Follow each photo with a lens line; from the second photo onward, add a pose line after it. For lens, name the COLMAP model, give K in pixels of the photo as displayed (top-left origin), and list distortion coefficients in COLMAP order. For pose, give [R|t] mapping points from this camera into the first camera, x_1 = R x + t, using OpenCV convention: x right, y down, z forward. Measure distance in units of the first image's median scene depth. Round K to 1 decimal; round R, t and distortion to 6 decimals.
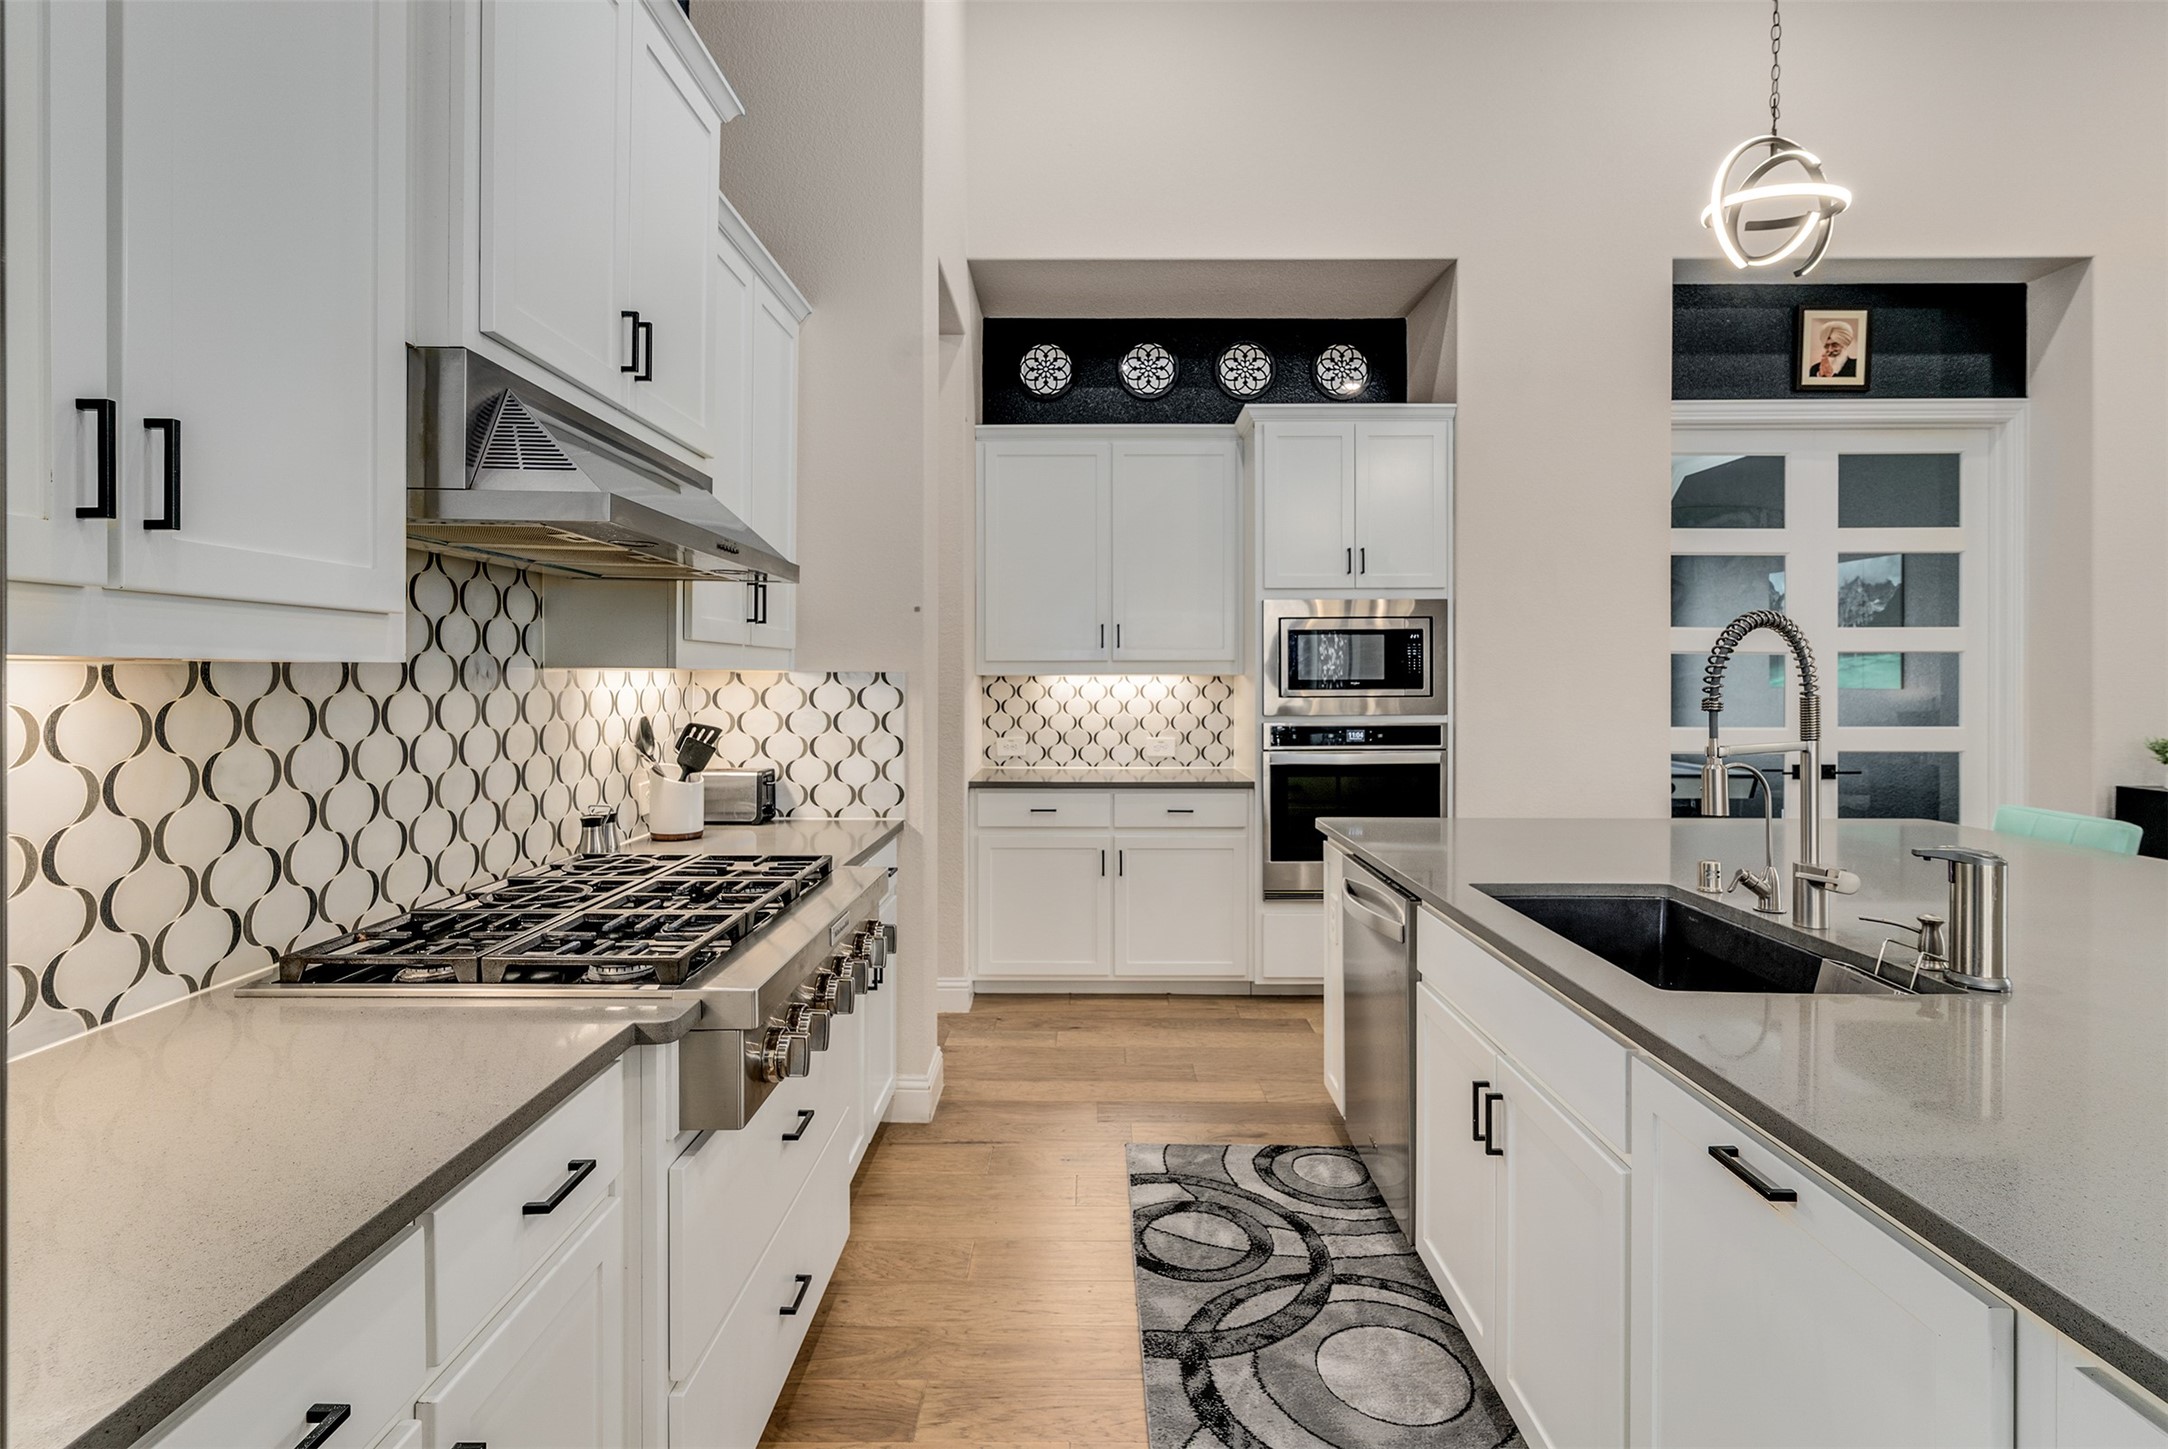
lens RADIAL K [[1050.3, 0, 1076.8], [0, 1050.3, 681.7], [0, 0, 1]] dist [-0.000338, 0.000096]
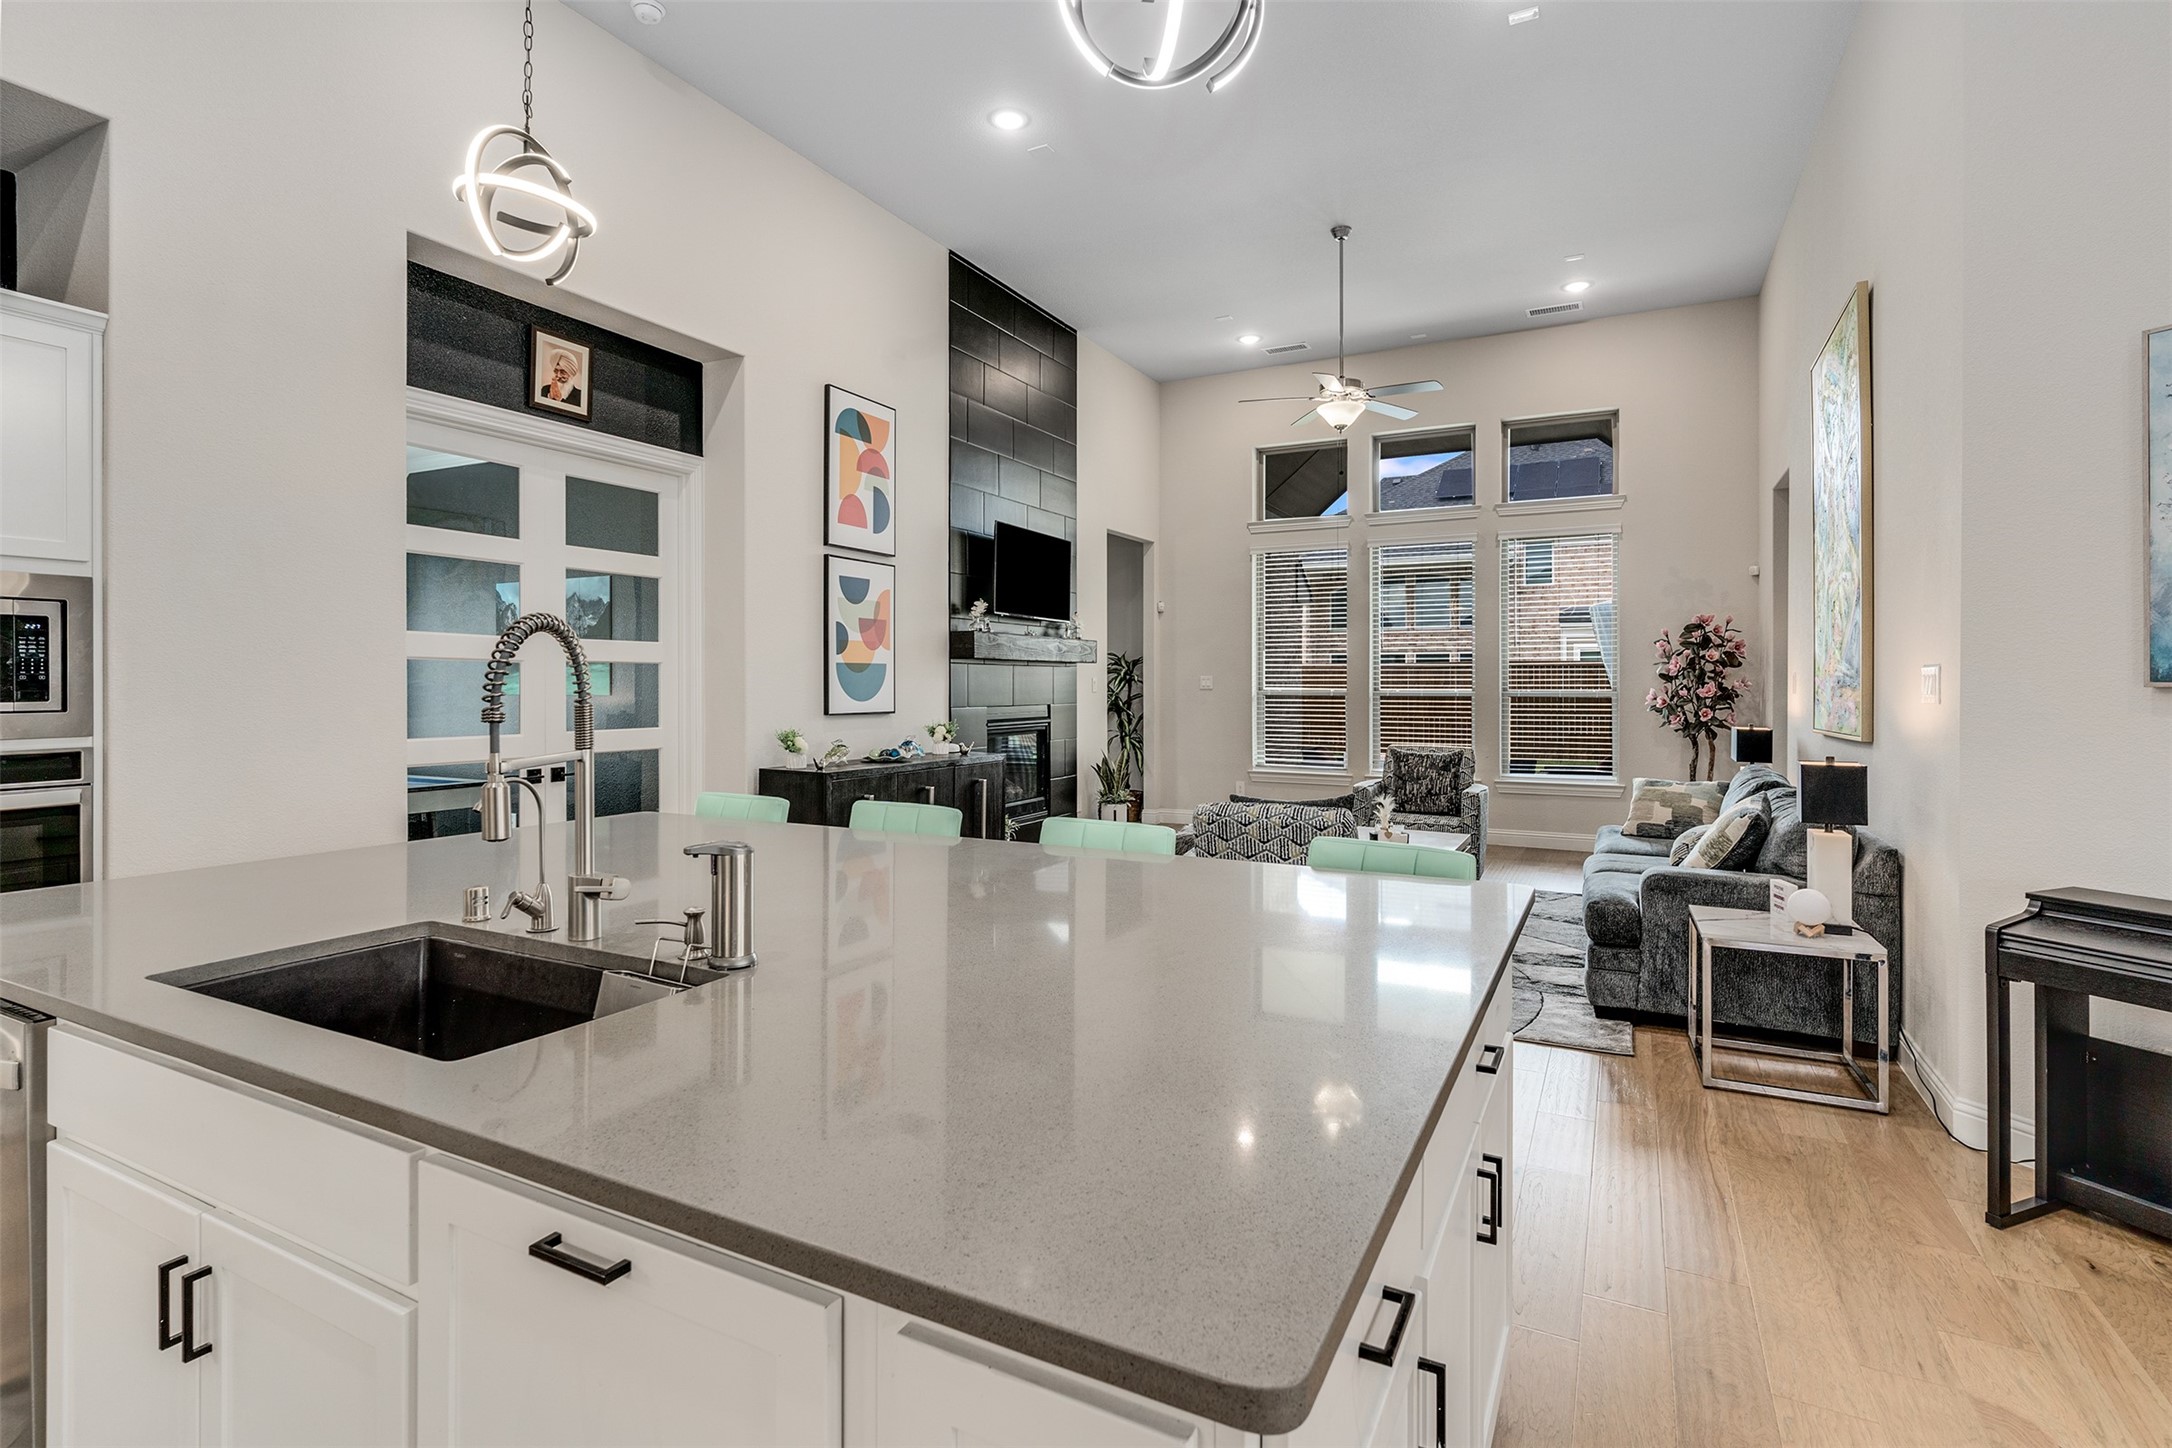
lens RADIAL K [[1050.0, 0, 1079.8], [0, 1050.0, 685.7], [0, 0, 1]] dist [0.000667, -0.000038]
pose [[0.454903, -0.000865, 0.890541, 0.015556], [0.003772, 0.999992, -0.000956, -0.000191], [-0.890533, 0.003794, 0.454903, 0.061236]]
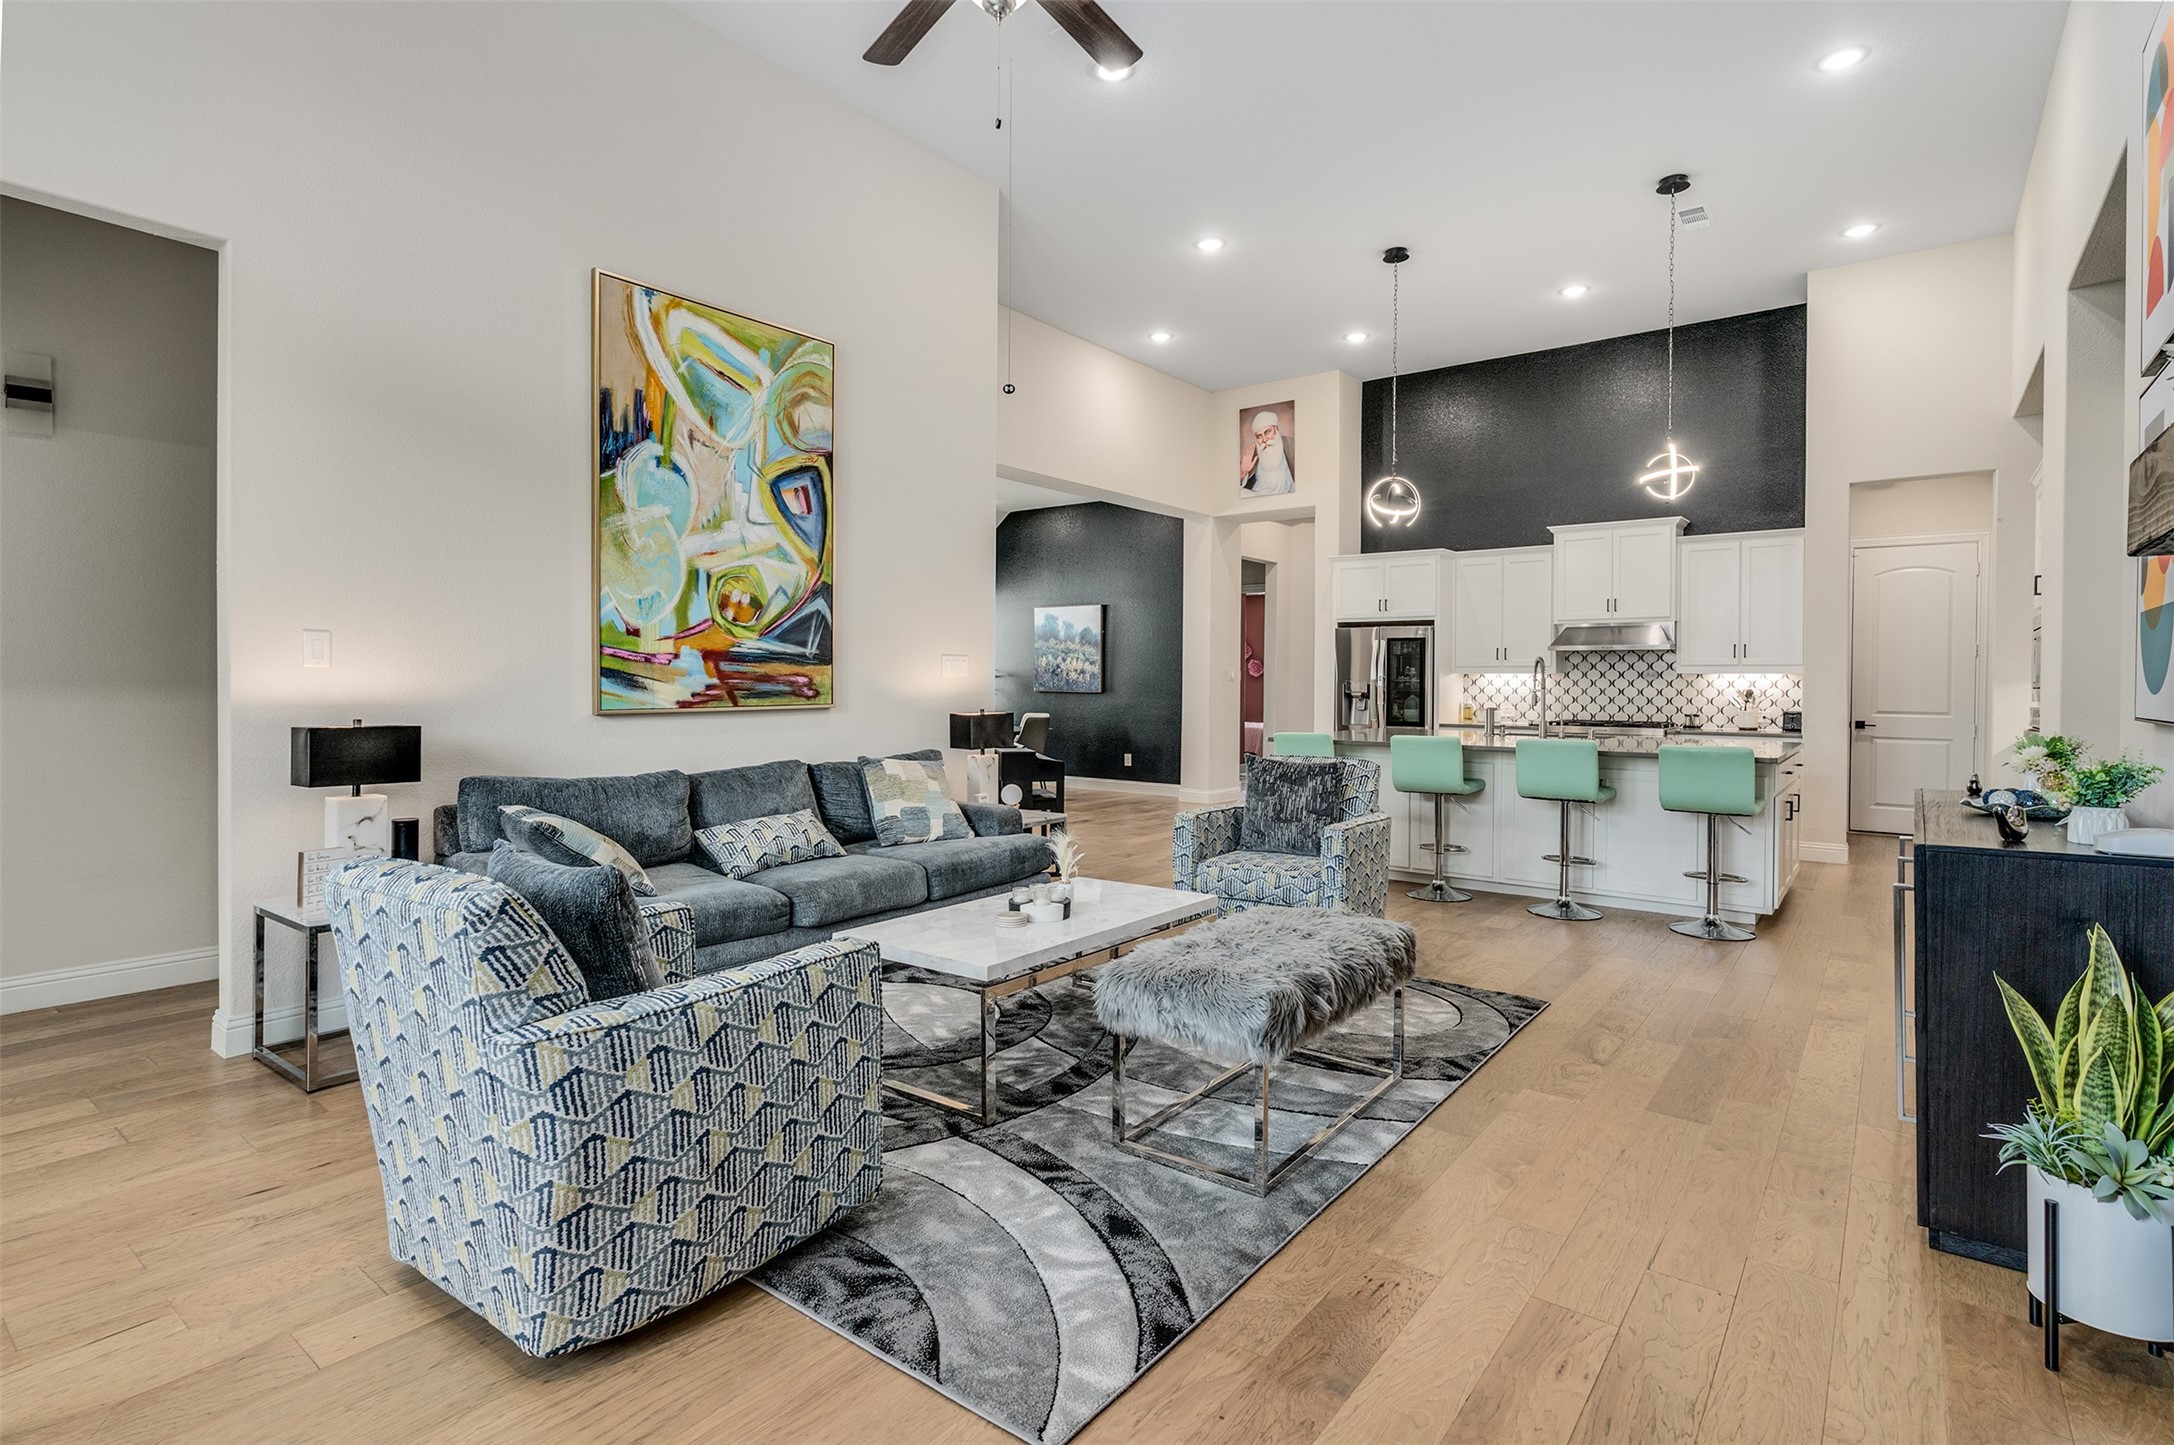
lens RADIAL K [[1053.3, 0, 1079.7], [0, 1053.3, 679.5], [0, 0, 1]] dist [-0.000338, 0.000096]
pose [[-0.601927, -0.006749, -0.798523, 2.313247], [-0.010682, 0.999943, -0.000399, 0.019909], [0.798480, 0.008289, -0.601964, 0.937758]]
